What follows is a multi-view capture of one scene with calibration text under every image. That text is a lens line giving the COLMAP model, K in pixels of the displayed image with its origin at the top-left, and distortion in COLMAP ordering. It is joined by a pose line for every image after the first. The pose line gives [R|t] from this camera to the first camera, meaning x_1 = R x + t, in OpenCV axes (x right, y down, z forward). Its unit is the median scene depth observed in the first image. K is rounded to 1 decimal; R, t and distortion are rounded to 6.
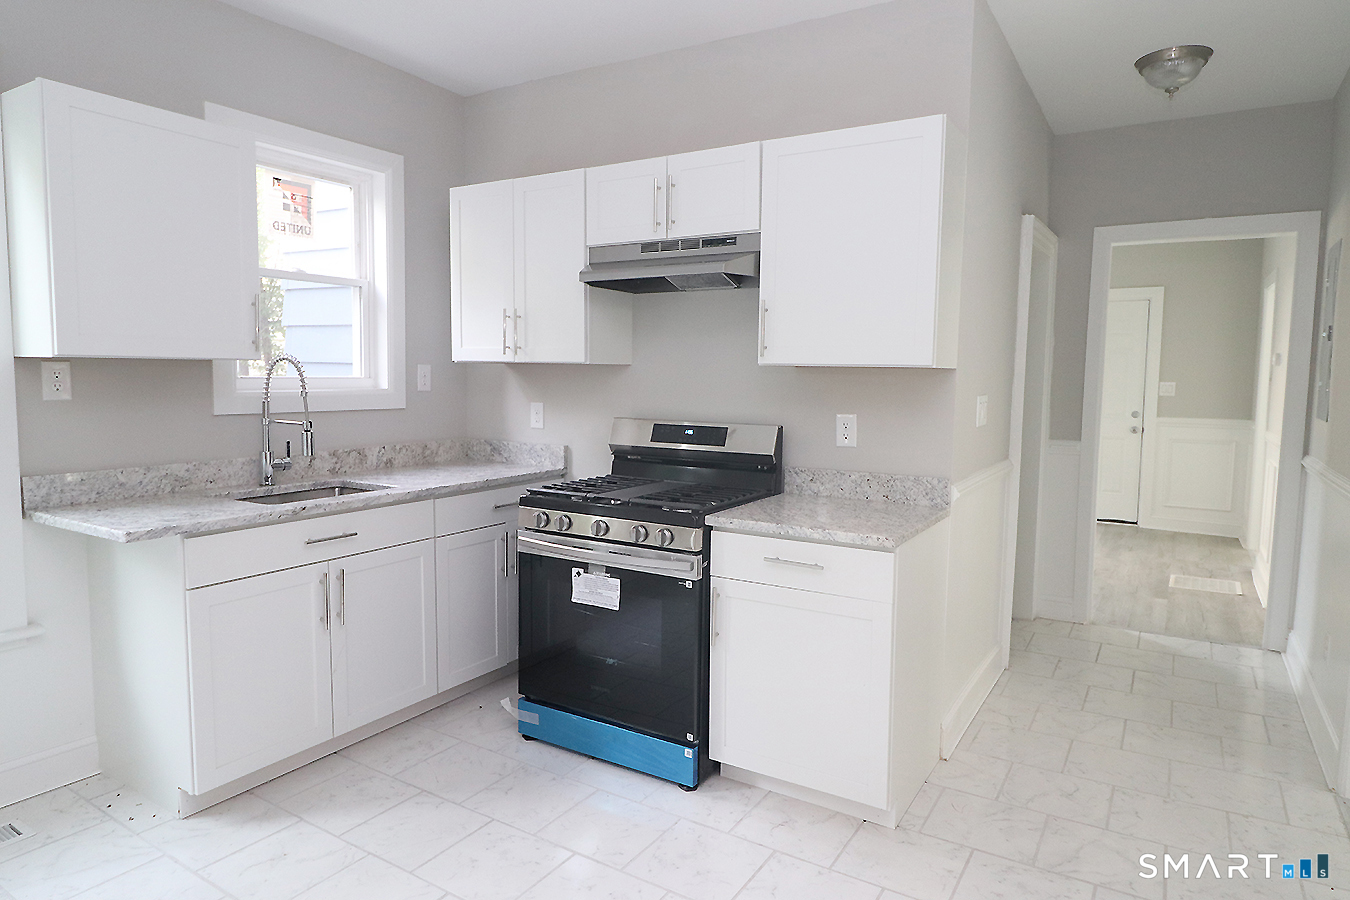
lens RADIAL K [[810.1, 0, 683.3], [0, 810.1, 448.0], [0, 0, 1]] dist [0.005500, 0.001128]
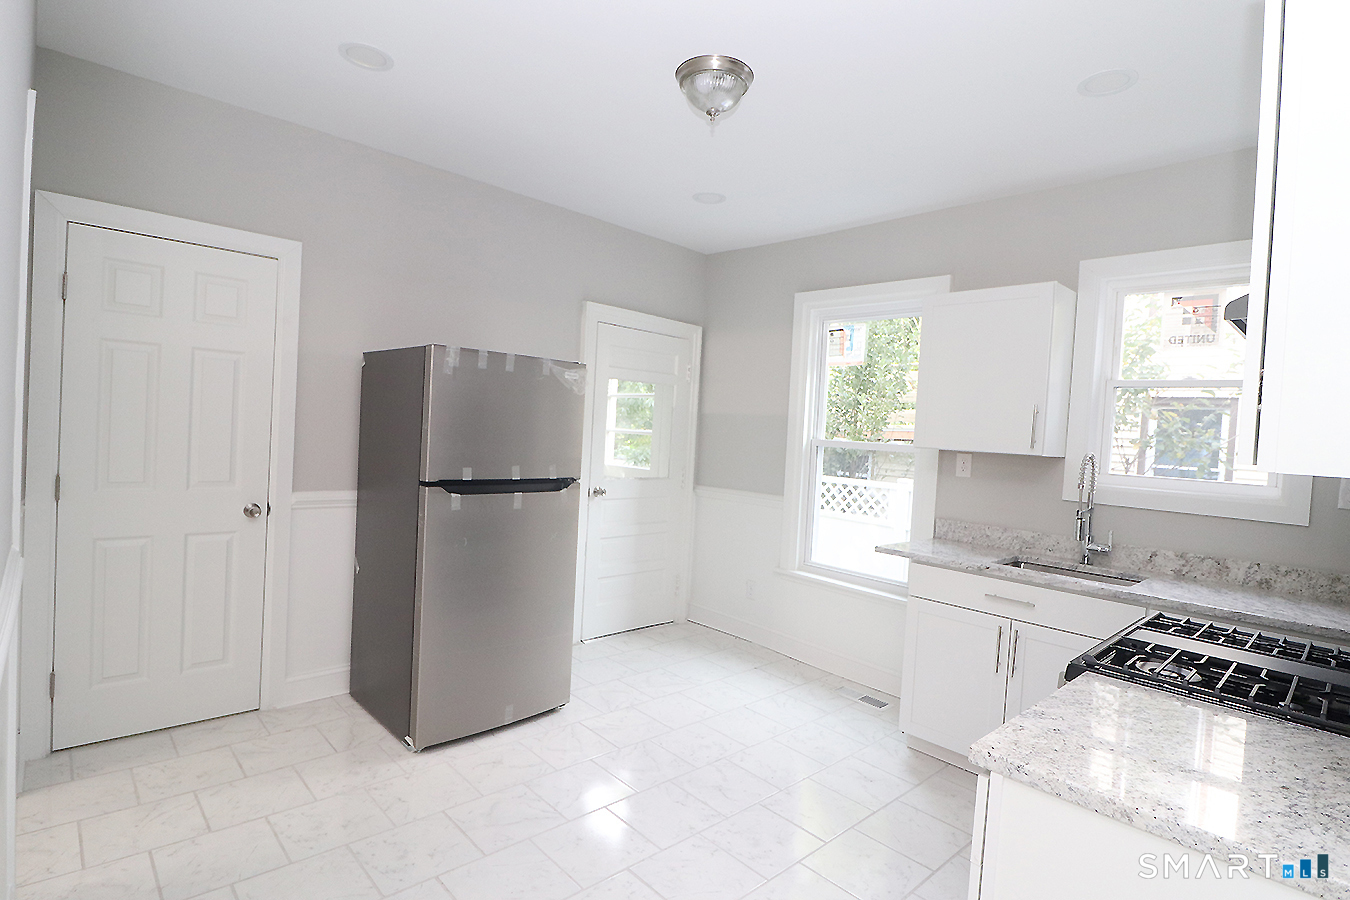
lens RADIAL K [[682.1, 0, 681.9], [0, 682.1, 451.6], [0, 0, 1]] dist [-0.004723, -0.003045]
pose [[-0.254319, -0.002242, -0.967118, 0.600484], [-0.156050, 0.986989, 0.038748, -0.062718], [0.954448, 0.160773, -0.251360, 0.673919]]
